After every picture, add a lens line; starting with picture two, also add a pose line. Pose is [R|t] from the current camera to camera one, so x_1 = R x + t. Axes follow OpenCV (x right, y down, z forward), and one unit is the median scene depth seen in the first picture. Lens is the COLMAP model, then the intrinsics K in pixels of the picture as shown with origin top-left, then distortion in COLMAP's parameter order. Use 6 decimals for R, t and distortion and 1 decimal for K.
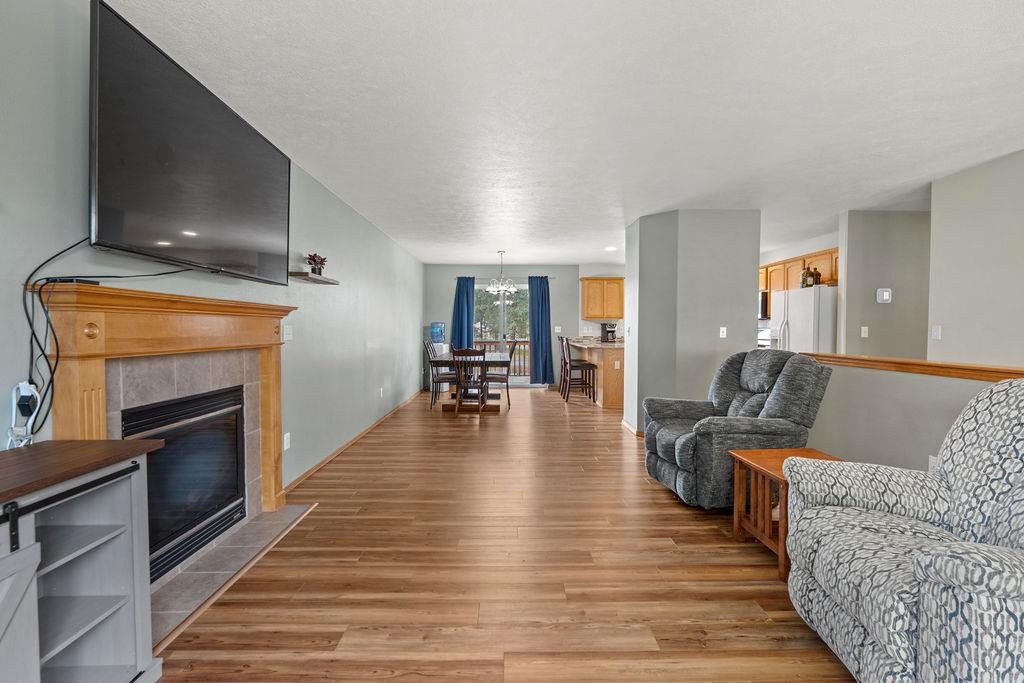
lens RADIAL K [[447.3, 0, 513.6], [0, 447.3, 339.8], [0, 0, 1]] dist [-0.009839, -0.000225]
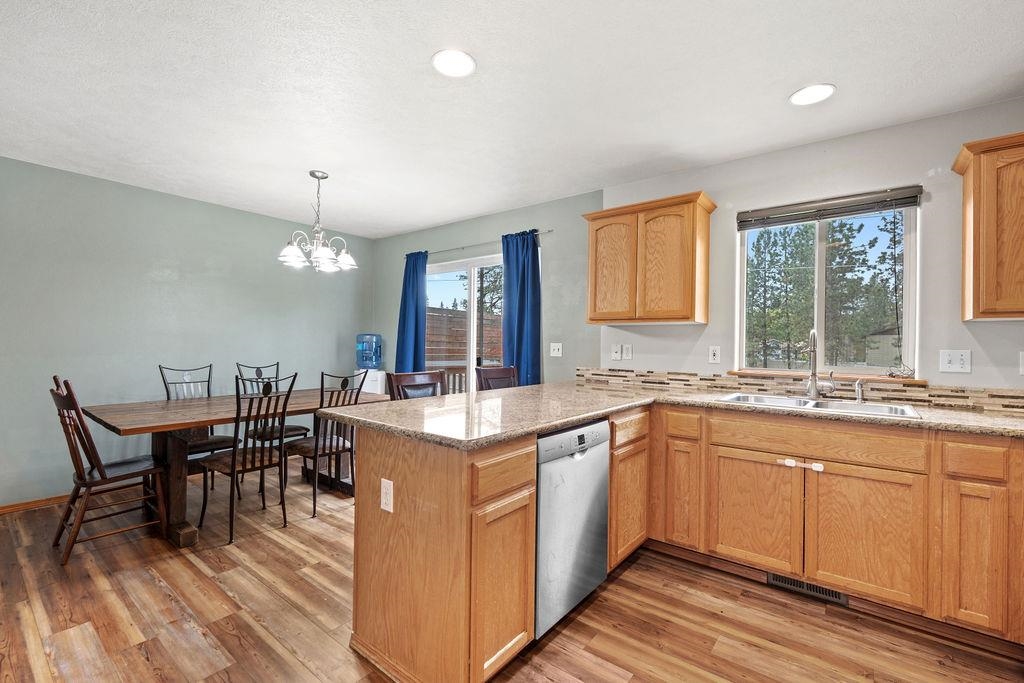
lens RADIAL K [[444.5, 0, 514.0], [0, 444.5, 341.8], [0, 0, 1]] dist [-0.003903, -0.000183]
pose [[0.777354, 0.007413, -0.629020, 1.065388], [-0.030056, 0.999226, -0.025368, -0.059459], [0.628345, 0.038626, 0.776975, 2.040043]]
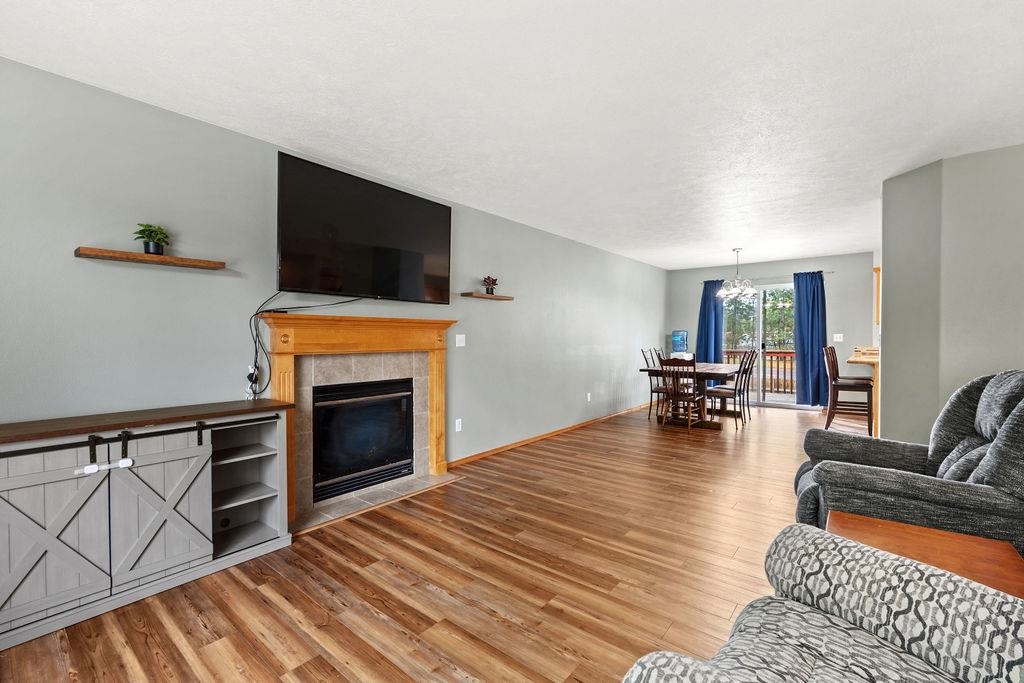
lens RADIAL K [[447.3, 0, 513.6], [0, 447.3, 339.8], [0, 0, 1]] dist [-0.009839, -0.000225]
pose [[0.765274, 0.002649, -0.643699, 0.525306], [-0.014672, 0.999804, -0.013329, -0.003755], [0.643537, 0.019644, 0.765162, 0.133565]]
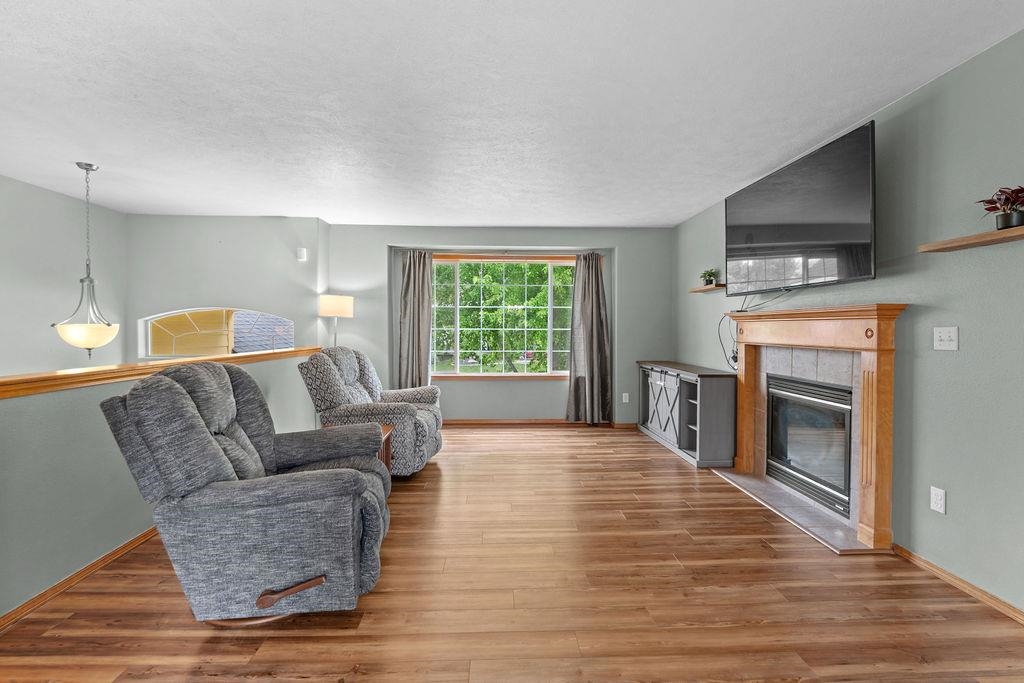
lens RADIAL K [[447.3, 0, 513.6], [0, 447.3, 339.8], [0, 0, 1]] dist [-0.009839, -0.000225]
pose [[-0.999755, -0.003902, -0.021801, 0.173562], [-0.005085, 0.998501, 0.054501, -0.056175], [0.021556, 0.054599, -0.998276, 1.955252]]
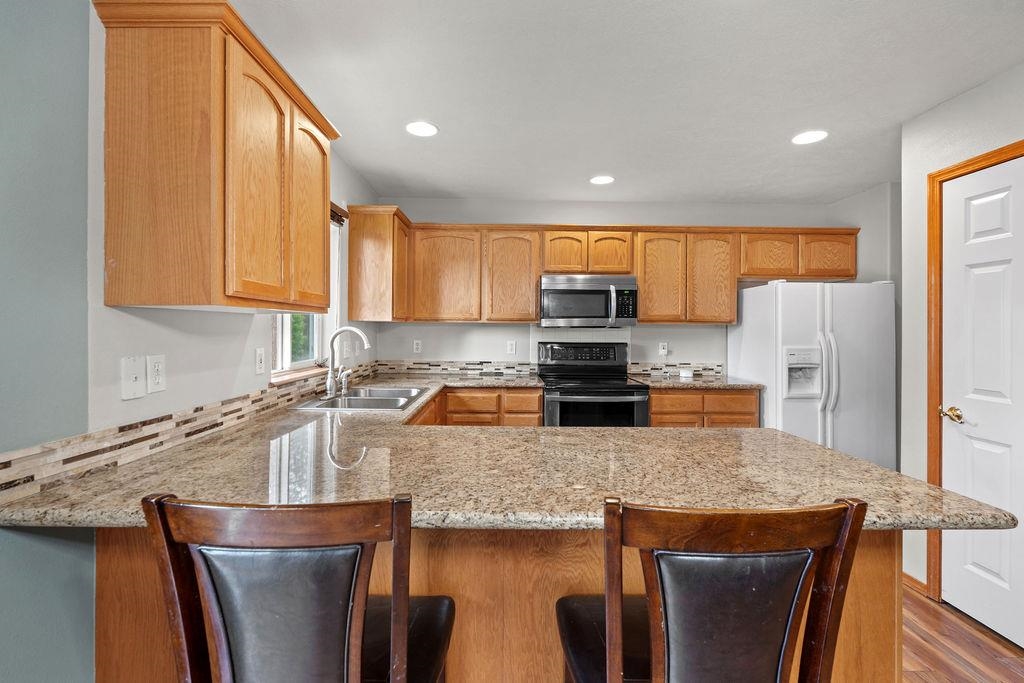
lens RADIAL K [[462.4, 0, 509.9], [0, 462.4, 327.5], [0, 0, 1]] dist [-0.001057, 0.000133]
pose [[-0.004189, 0.001599, 0.999990, 0.034540], [0.017401, 0.999847, -0.001526, -0.115291], [-0.999840, 0.017395, -0.004216, 2.782418]]
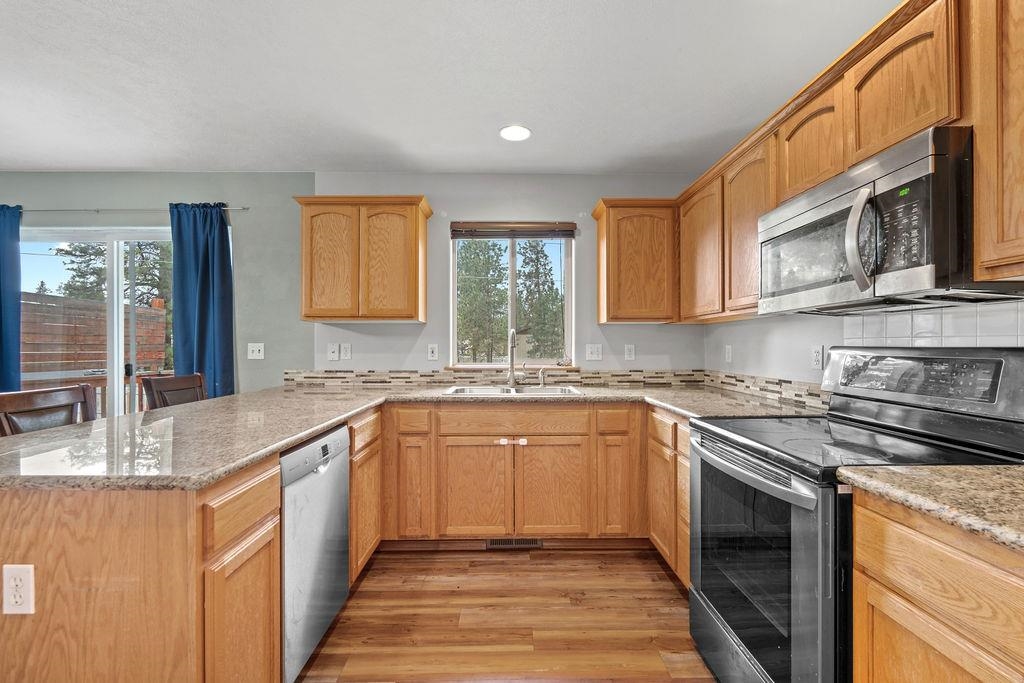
lens RADIAL K [[447.4, 0, 512.4], [0, 447.4, 345.3], [0, 0, 1]] dist [-0.002674, -0.000021]
pose [[0.999997, -0.002351, -0.000531, 0.973347], [0.002336, 0.999658, -0.026045, -0.057204], [0.000592, 0.026043, 0.999661, 2.026318]]
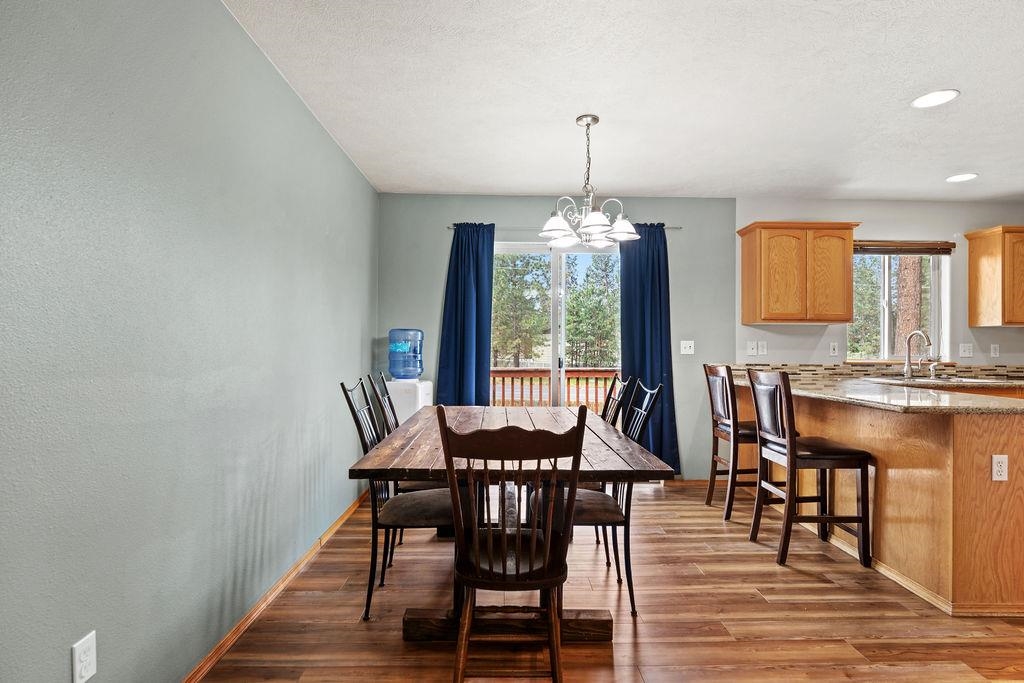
lens RADIAL K [[528.1, 0, 515.5], [0, 528.1, 344.4], [0, 0, 1]] dist [-0.001871, 0.000560]
pose [[0.999958, 0.005049, 0.007670, -0.221190], [-0.004813, 0.999521, -0.030577, -0.030778], [-0.007821, 0.030539, 0.999503, 1.563929]]
